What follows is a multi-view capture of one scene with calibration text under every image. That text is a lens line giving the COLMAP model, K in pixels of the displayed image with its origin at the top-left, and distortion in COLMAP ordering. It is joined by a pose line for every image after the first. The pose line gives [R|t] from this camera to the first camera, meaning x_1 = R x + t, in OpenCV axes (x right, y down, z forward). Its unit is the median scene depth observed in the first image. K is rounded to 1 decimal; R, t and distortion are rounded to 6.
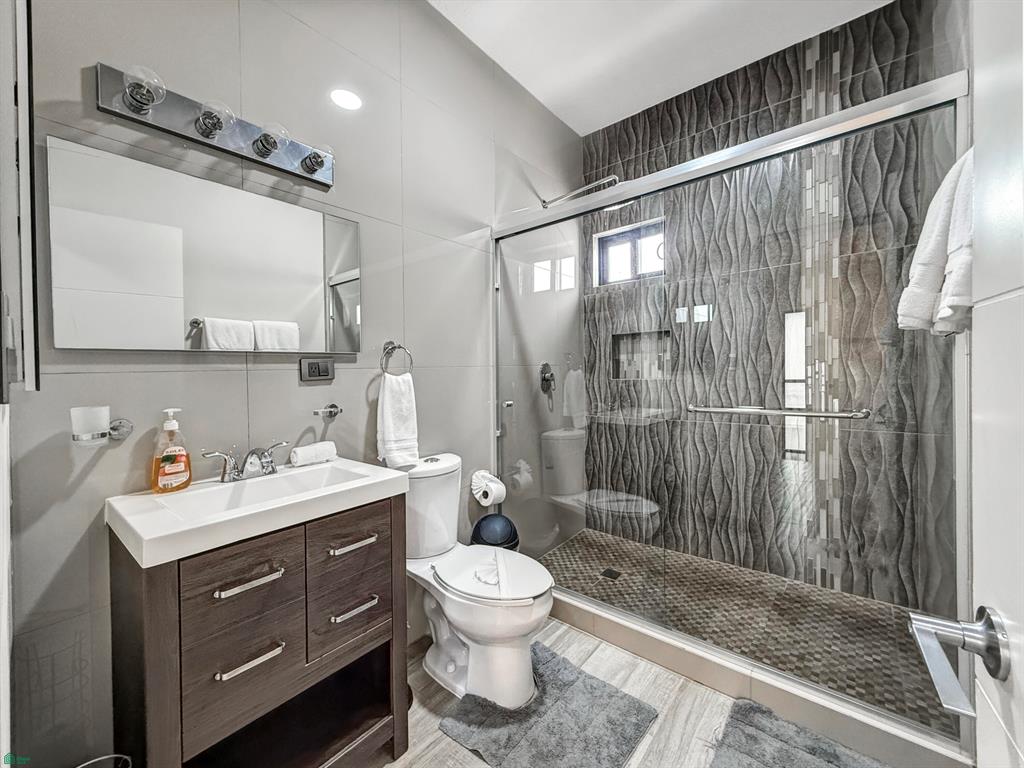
lens RADIAL K [[424.2, 0, 514.6], [0, 424.2, 379.1], [0, 0, 1]] dist [-0.000366, 0.000409]
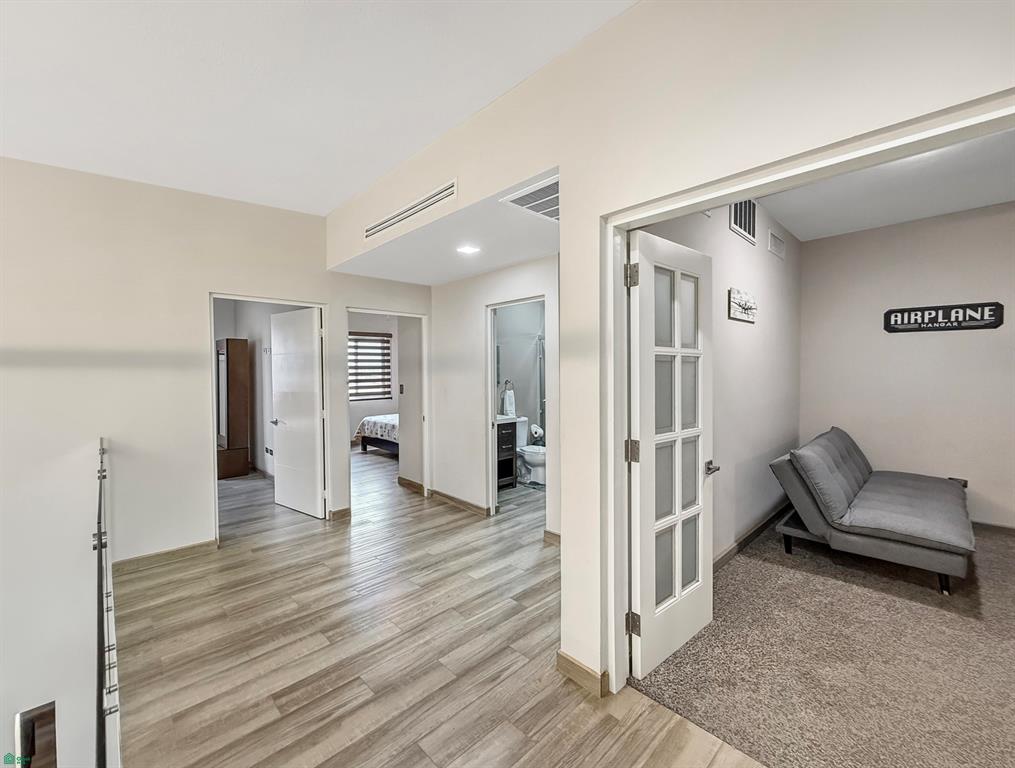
lens RADIAL K [[427.0, 0, 514.3], [0, 427.0, 376.5], [0, 0, 1]] dist [0.002902, -0.001416]
pose [[0.994007, 0.009697, -0.108881, 0.094214], [-0.009736, 0.999953, 0.000179, -0.097816], [0.108878, 0.000882, 0.994055, -1.859940]]
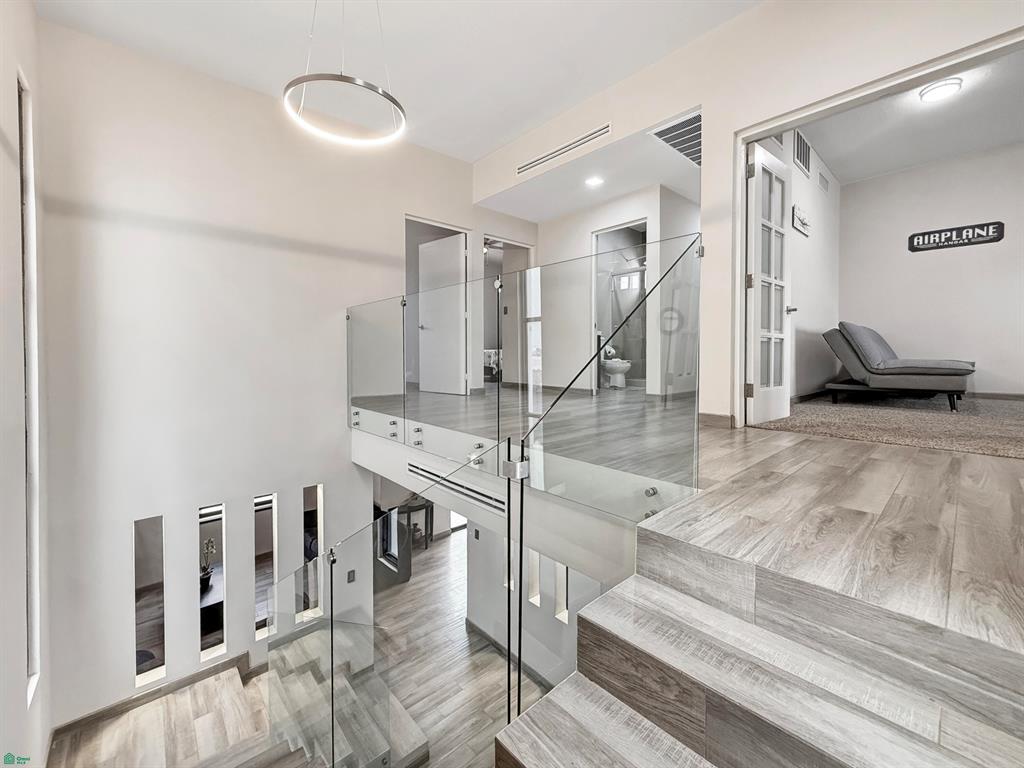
lens RADIAL K [[424.2, 0, 510.0], [0, 424.2, 361.4], [0, 0, 1]] dist [-0.000366, 0.000409]
pose [[0.989539, 0.017433, -0.143207, -0.381243], [-0.018120, 0.999830, -0.003496, 0.385718], [0.143122, 0.006055, 0.989687, -2.517032]]
